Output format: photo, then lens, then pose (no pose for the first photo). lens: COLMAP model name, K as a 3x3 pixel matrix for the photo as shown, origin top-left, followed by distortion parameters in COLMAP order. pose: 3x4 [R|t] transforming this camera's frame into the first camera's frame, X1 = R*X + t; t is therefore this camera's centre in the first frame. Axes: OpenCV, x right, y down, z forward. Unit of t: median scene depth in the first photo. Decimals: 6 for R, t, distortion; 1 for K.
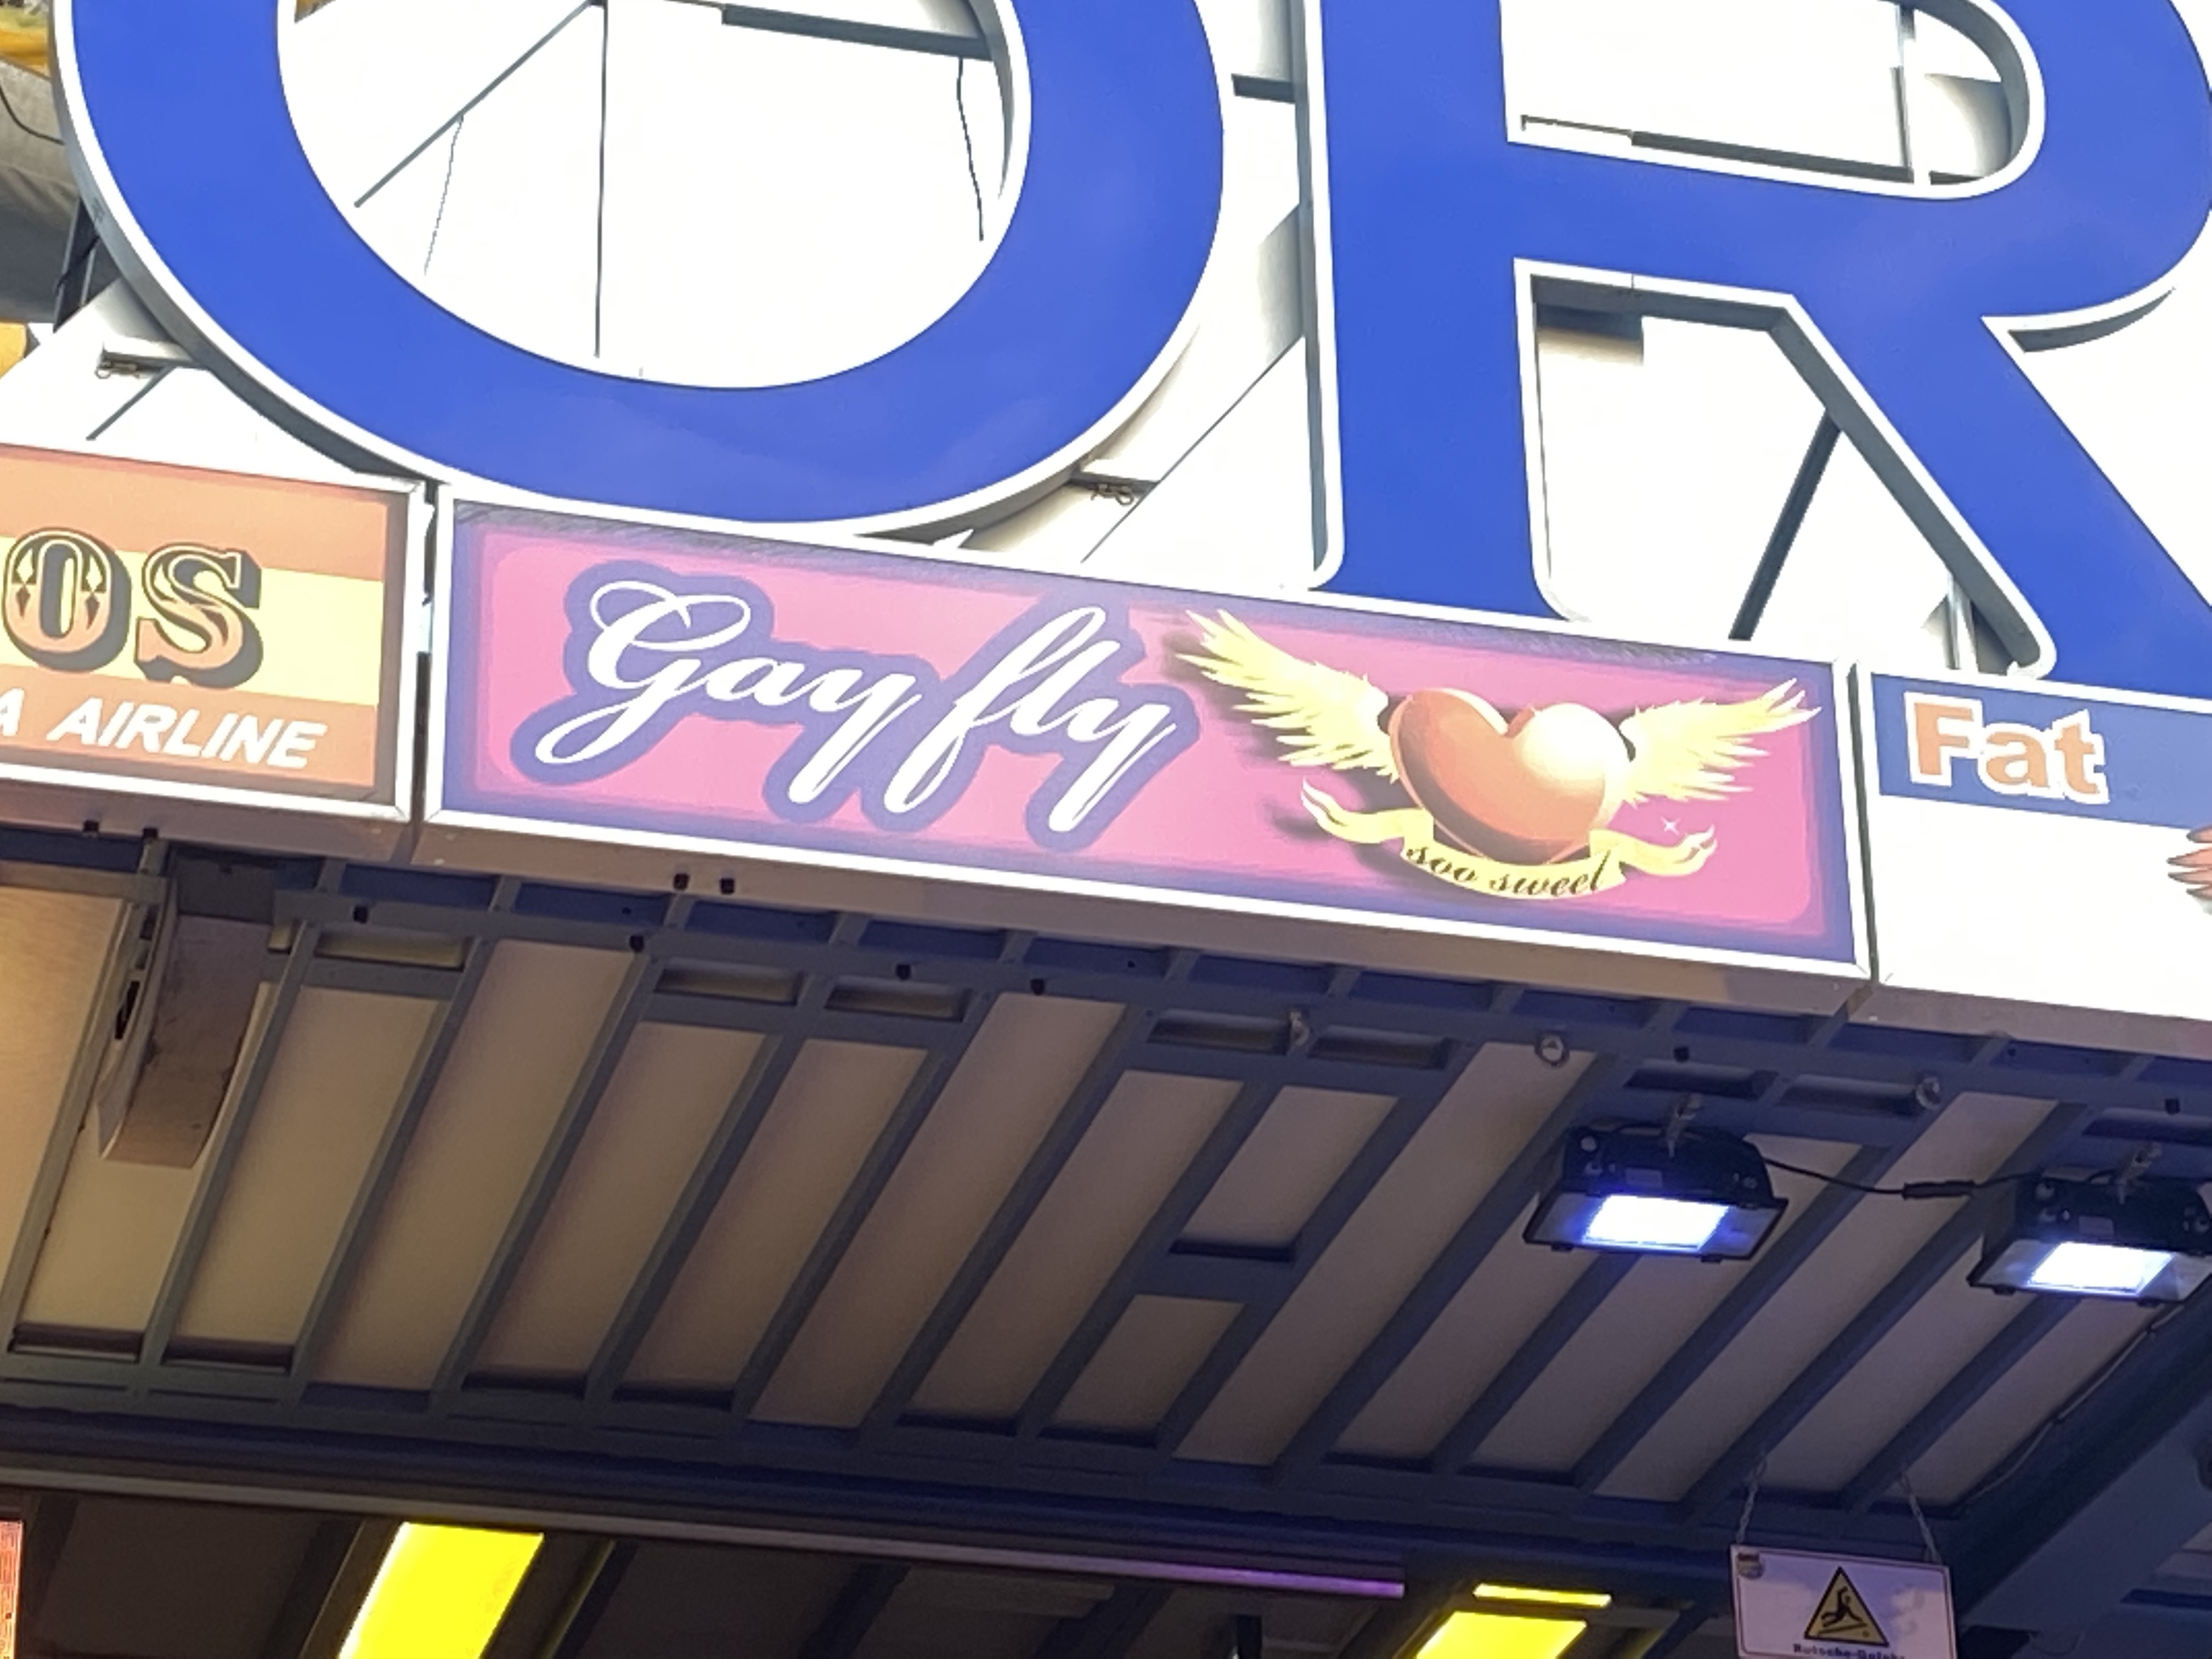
lens RADIAL K [[6263.6, 0, 1105.7], [0, 6263.6, 829.3], [0, 0, 1]] dist [0.079226, 0.000000]
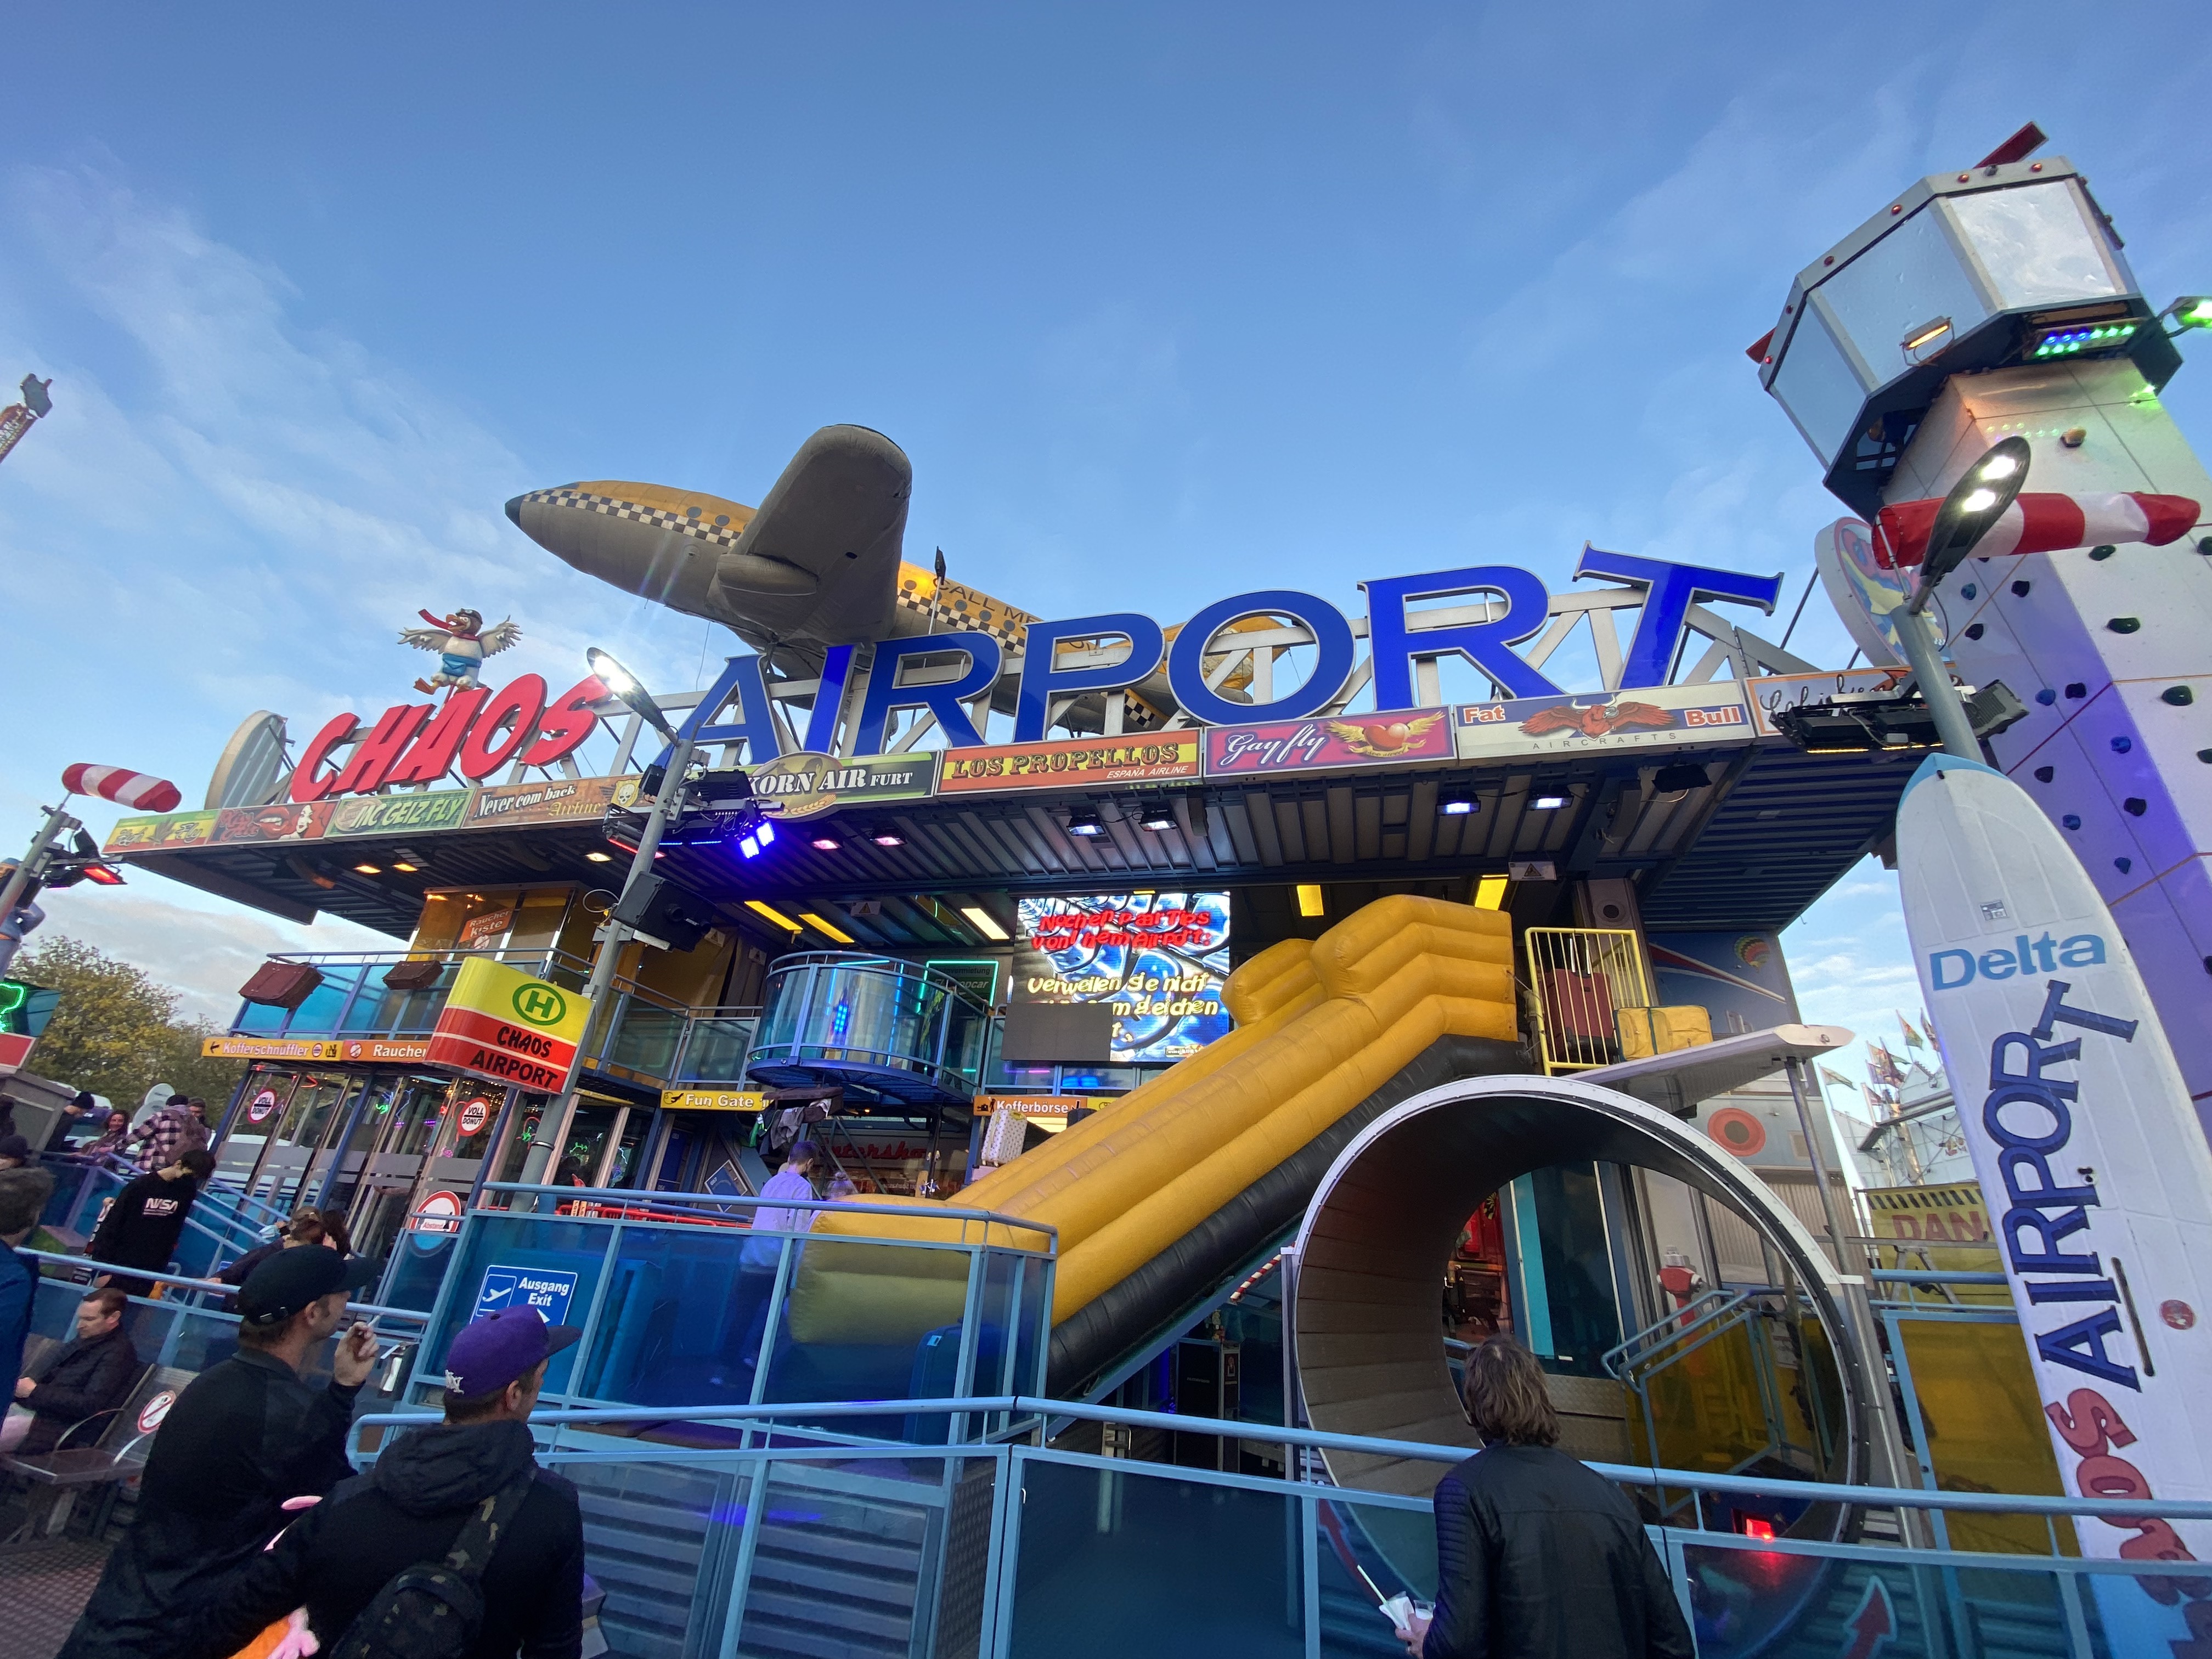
lens RADIAL K [[896.9, 0, 1108.7], [0, 896.9, 831.4], [0, 0, 1]] dist [-0.000011, -0.000007]
pose [[0.854671, -0.157187, -0.494803, 0.239551], [0.164712, 0.985924, -0.028697, 0.059395], [0.492349, -0.056973, 0.868531, 0.122021]]
